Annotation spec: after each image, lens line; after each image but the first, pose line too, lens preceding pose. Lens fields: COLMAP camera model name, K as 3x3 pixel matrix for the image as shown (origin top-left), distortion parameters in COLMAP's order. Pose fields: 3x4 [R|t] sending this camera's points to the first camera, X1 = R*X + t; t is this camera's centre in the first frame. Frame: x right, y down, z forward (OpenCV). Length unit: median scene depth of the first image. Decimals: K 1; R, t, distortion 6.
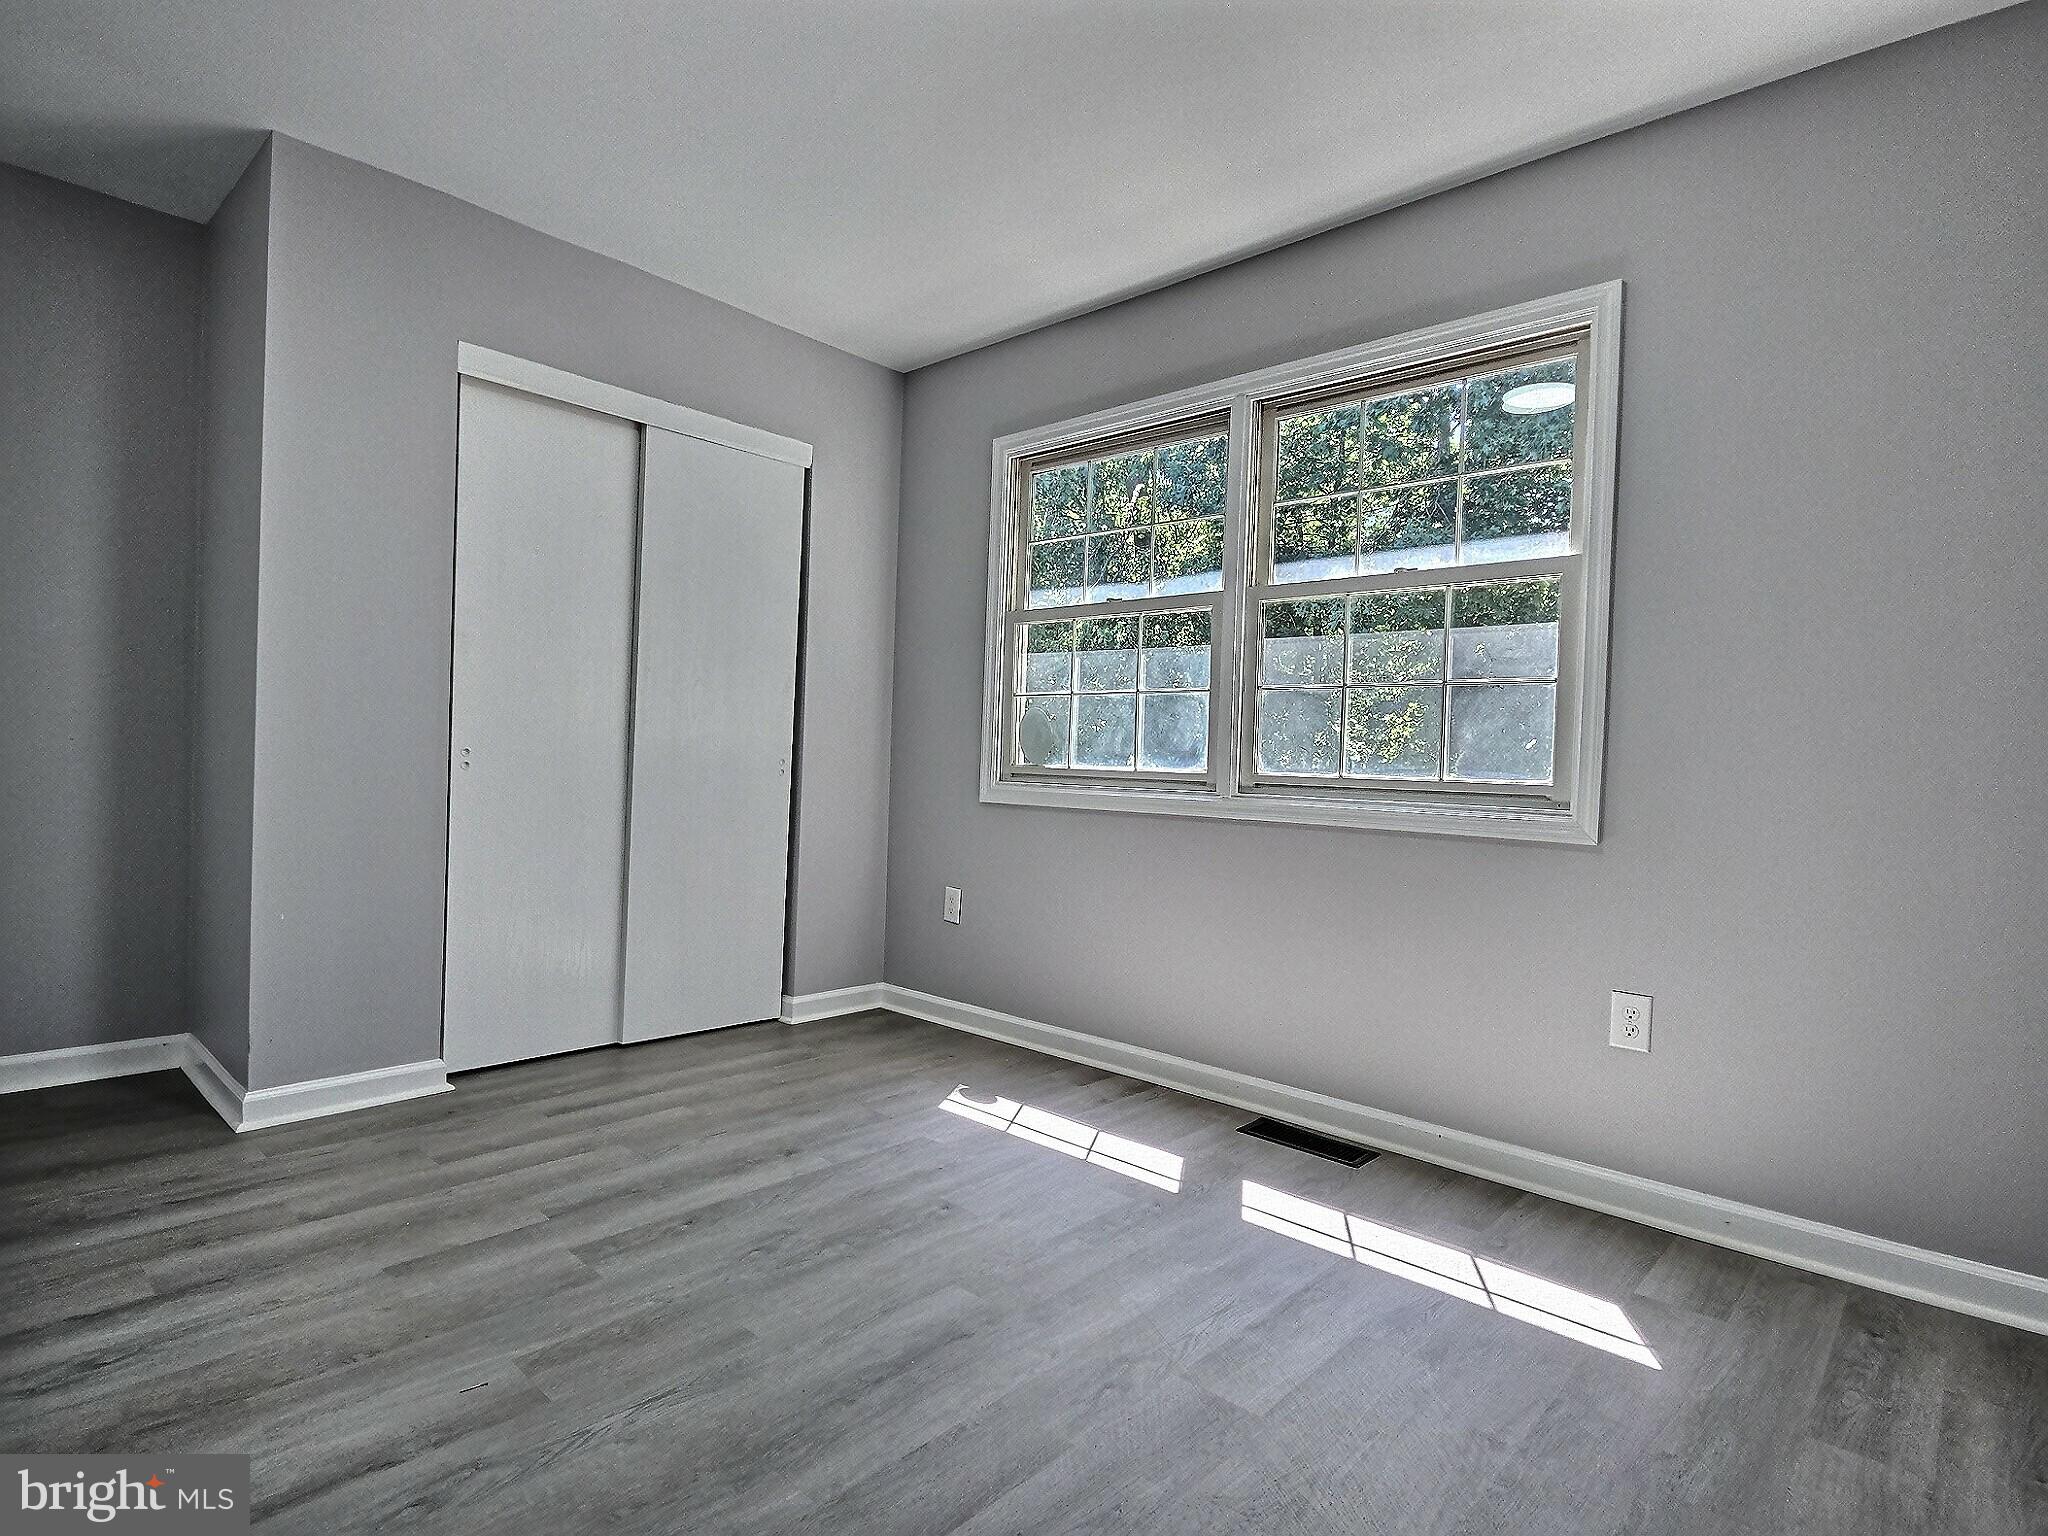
lens RADIAL K [[1059.4, 0, 1009.3], [0, 1059.4, 763.3], [0, 0, 1]] dist [-0.004219, -0.005175]
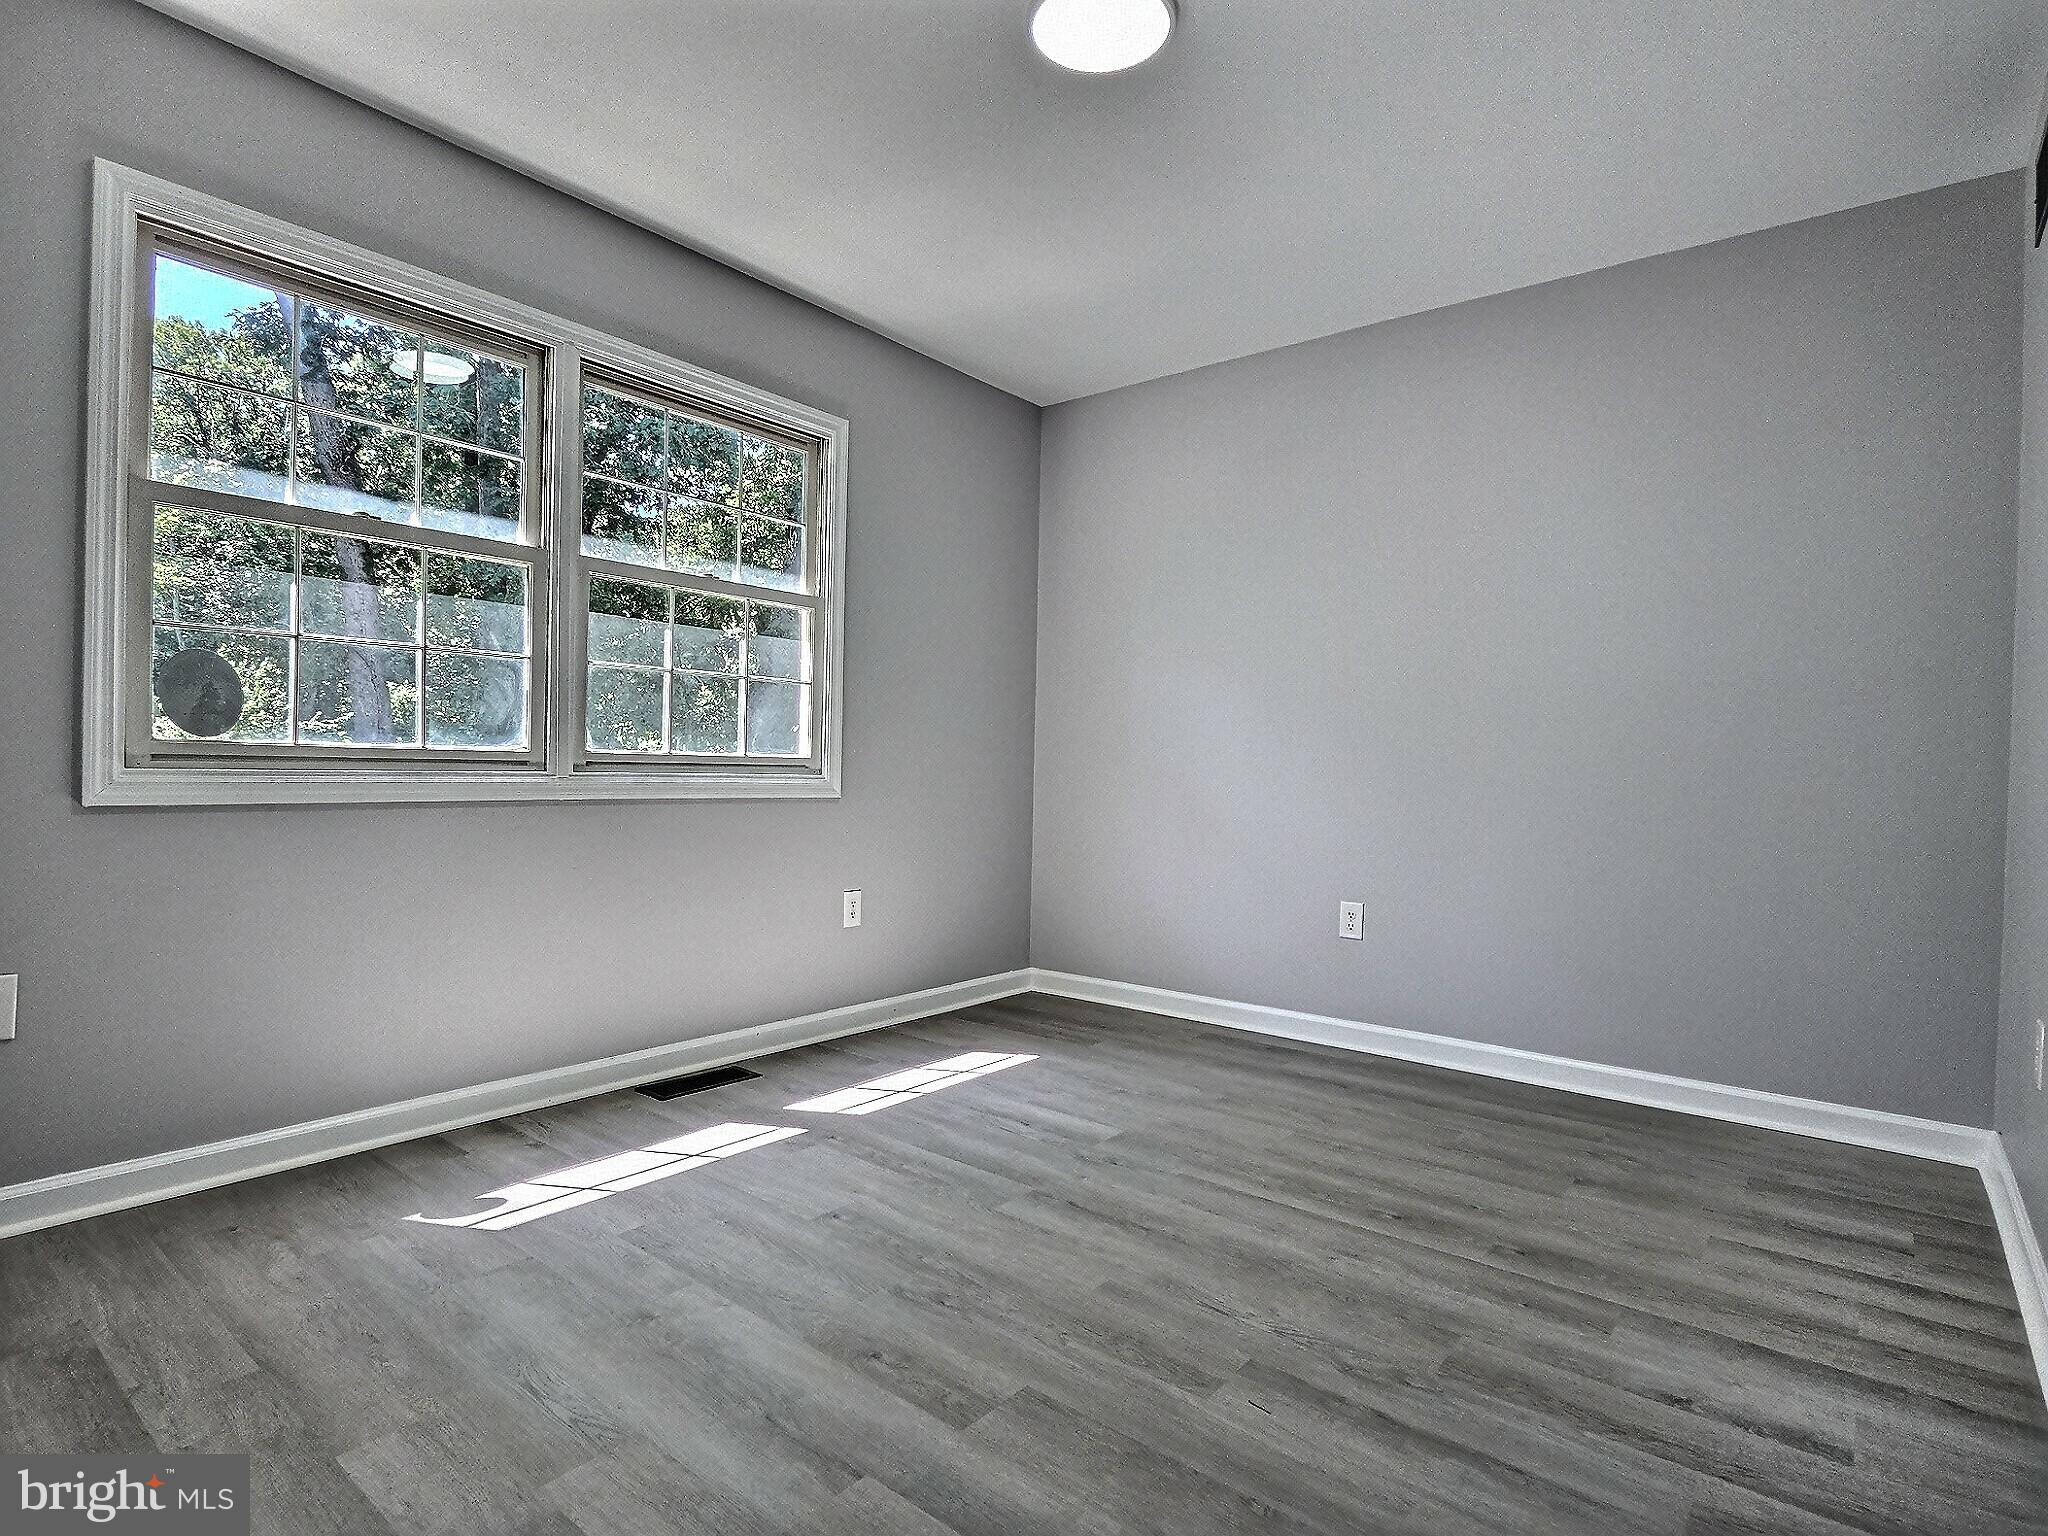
lens RADIAL K [[1059.4, 0, 1016.7], [0, 1059.4, 756.8], [0, 0, 1]] dist [-0.004219, -0.005175]
pose [[-0.074056, -0.029223, 0.996826, -0.759494], [-0.025837, 0.999291, 0.027376, -0.021558], [-0.996919, -0.023728, -0.074758, 0.682797]]
